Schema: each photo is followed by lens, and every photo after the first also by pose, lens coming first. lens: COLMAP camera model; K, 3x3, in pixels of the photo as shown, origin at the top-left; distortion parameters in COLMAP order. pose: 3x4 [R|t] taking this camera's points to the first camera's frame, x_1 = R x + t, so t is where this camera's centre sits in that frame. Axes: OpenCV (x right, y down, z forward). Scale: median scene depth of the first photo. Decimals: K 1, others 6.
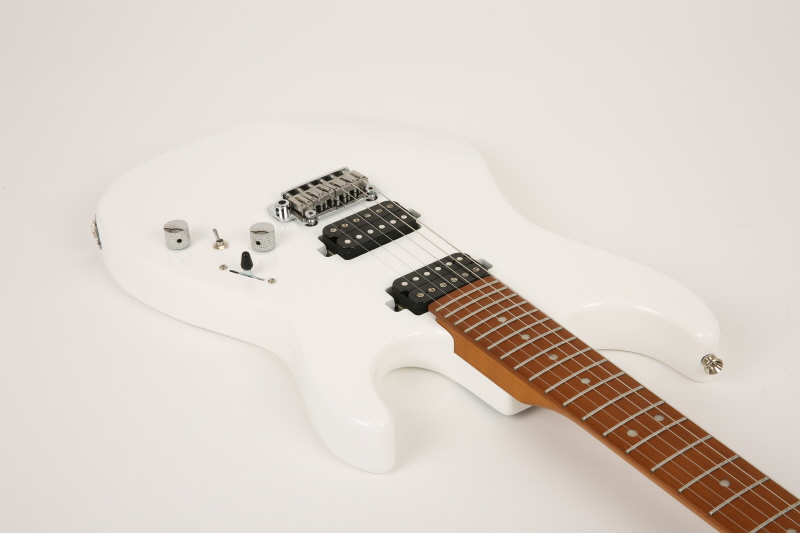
lens RADIAL K [[1415.4, 0, 400.0], [0, 1415.4, 266.5], [0, 0, 1]] dist [0.122385, 0.015212]
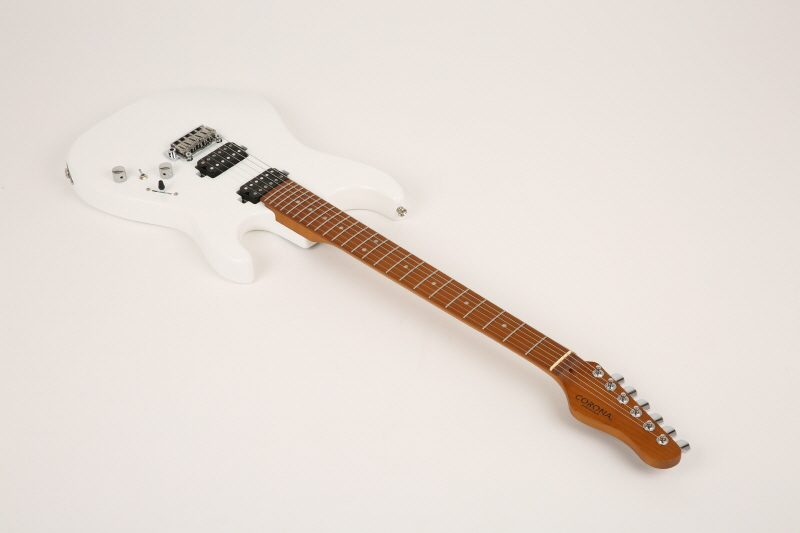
lens RADIAL K [[1415.4, 0, 400.0], [0, 1415.4, 266.5], [0, 0, 1]] dist [0.122385, 0.015212]
pose [[0.981906, -0.120722, 0.145903, -0.086931], [0.102751, 0.986821, 0.125009, -0.104676], [-0.159071, -0.107755, 0.981369, -0.972148]]
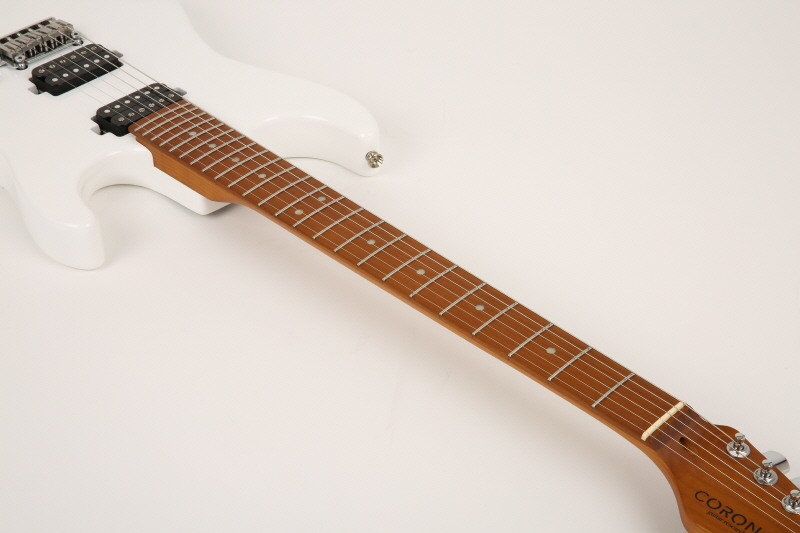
lens RADIAL K [[1415.4, 0, 400.0], [0, 1415.4, 266.5], [0, 0, 1]] dist [0.122385, 0.015212]
pose [[0.987612, -0.084401, 0.132287, 0.073794], [0.075643, 0.994682, 0.069893, 0.074217], [-0.137483, -0.059021, 0.988744, -0.169423]]
